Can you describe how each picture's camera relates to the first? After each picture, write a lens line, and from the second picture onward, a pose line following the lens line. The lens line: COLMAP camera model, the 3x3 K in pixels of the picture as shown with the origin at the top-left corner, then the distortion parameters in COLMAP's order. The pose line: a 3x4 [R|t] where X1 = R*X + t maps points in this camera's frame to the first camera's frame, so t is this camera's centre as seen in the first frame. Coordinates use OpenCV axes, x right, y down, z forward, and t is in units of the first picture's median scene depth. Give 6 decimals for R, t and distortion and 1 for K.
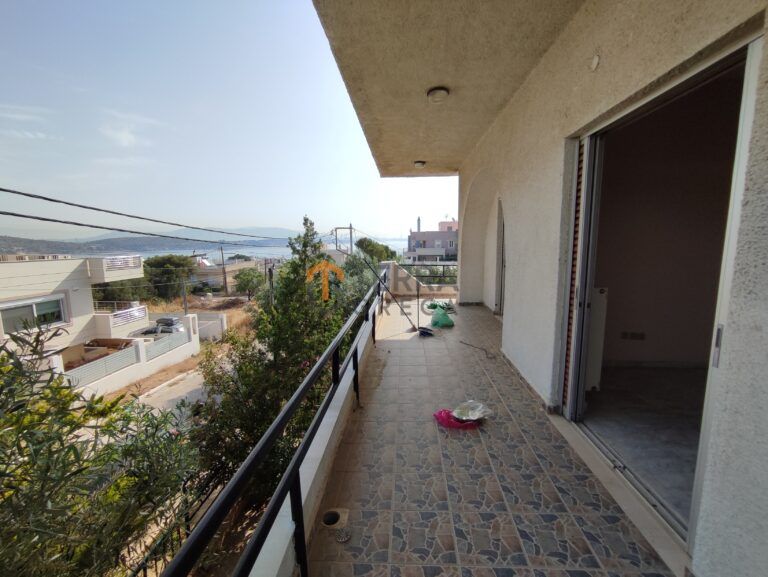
lens RADIAL K [[345.0, 0, 384.1], [0, 345.0, 286.7], [0, 0, 1]] dist [-0.024792, 0.011186]
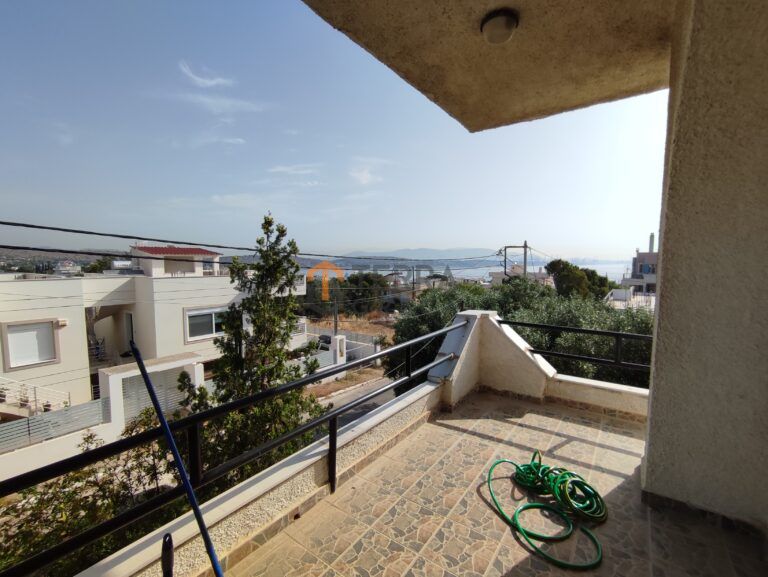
lens RADIAL K [[345.0, 0, 386.7], [0, 345.0, 292.7], [0, 0, 1]] dist [-0.024792, 0.011186]
pose [[0.843858, 0.060348, -0.533162, 0.028759], [-0.082990, 0.996377, -0.018573, -0.014948], [0.530109, 0.059920, 0.845809, 0.102951]]
